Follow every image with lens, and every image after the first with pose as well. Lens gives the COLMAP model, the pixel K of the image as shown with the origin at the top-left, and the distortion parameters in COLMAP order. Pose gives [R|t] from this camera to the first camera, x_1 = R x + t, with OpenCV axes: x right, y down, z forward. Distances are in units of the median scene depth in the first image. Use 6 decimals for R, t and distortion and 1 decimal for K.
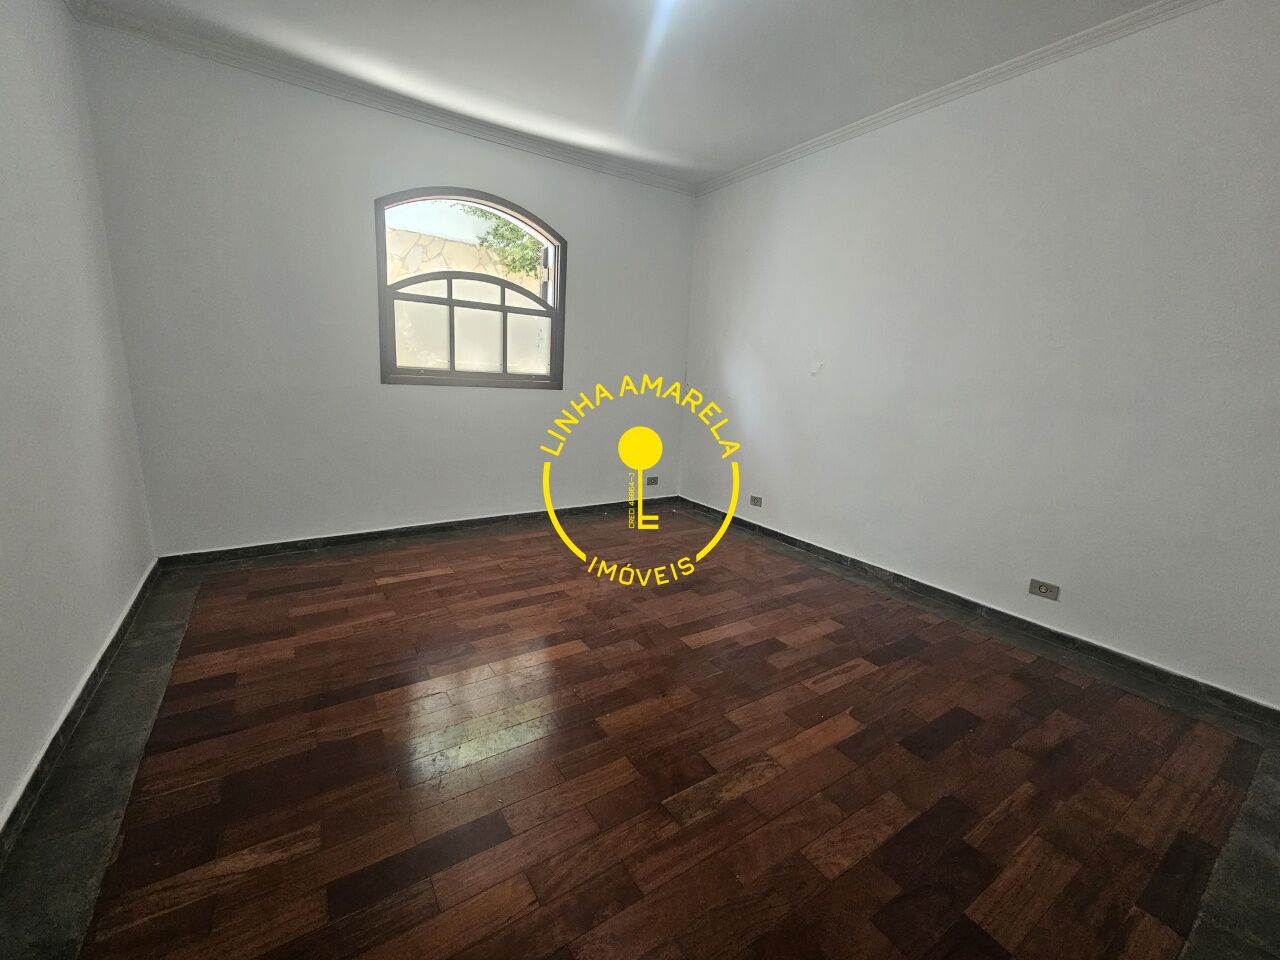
lens RADIAL K [[526.3, 0, 639.3], [0, 526.3, 478.6], [0, 0, 1]] dist [-0.000936, -0.000729]
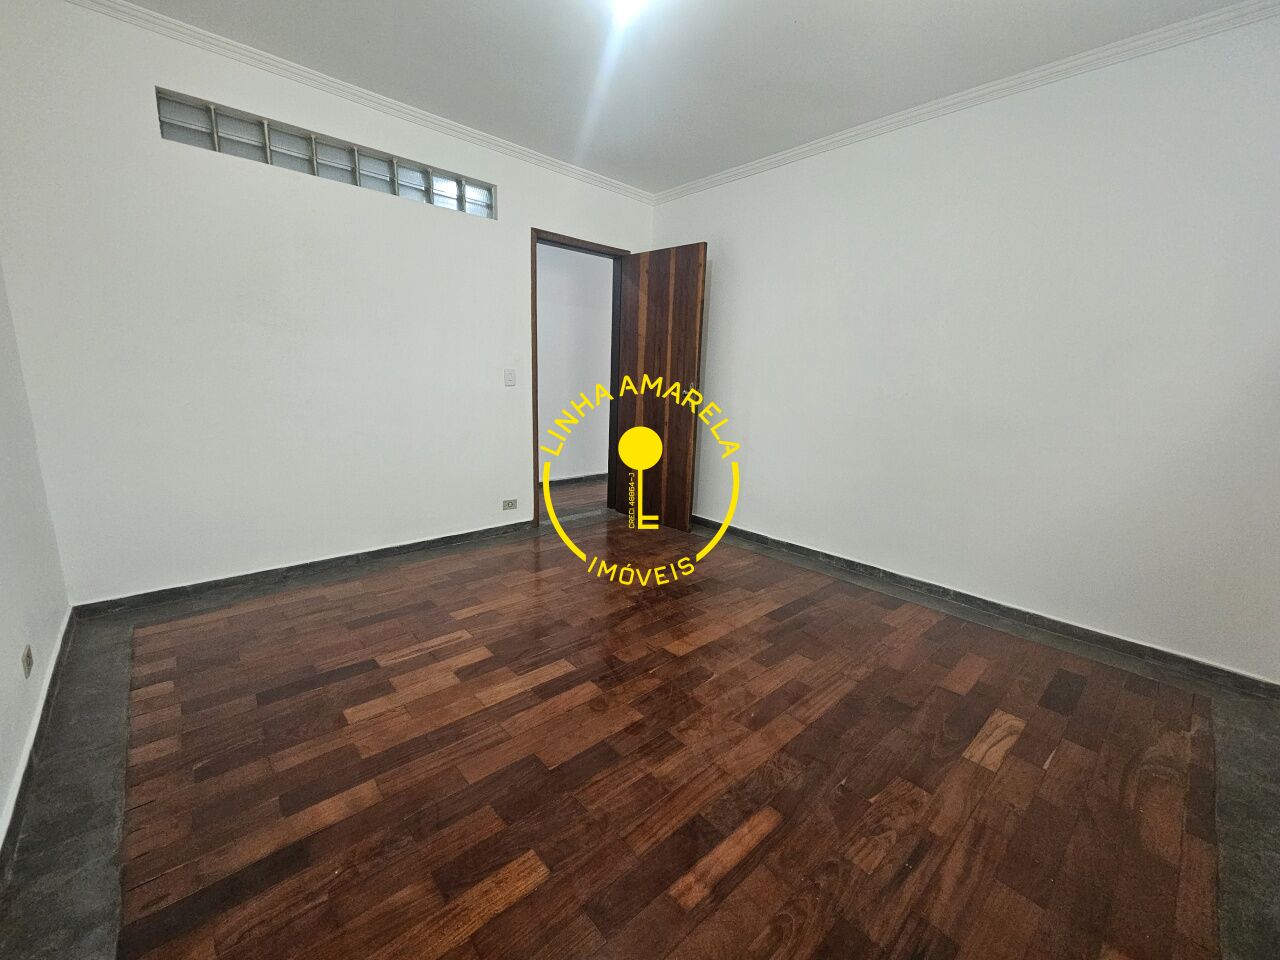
lens RADIAL K [[526.3, 0, 639.5], [0, 526.3, 479.5], [0, 0, 1]] dist [-0.000936, -0.000729]
pose [[-0.985391, -0.045887, -0.164010, 0.123734], [-0.106440, 0.917699, 0.382751, -0.332669], [0.132948, 0.394617, -0.909177, 1.593217]]
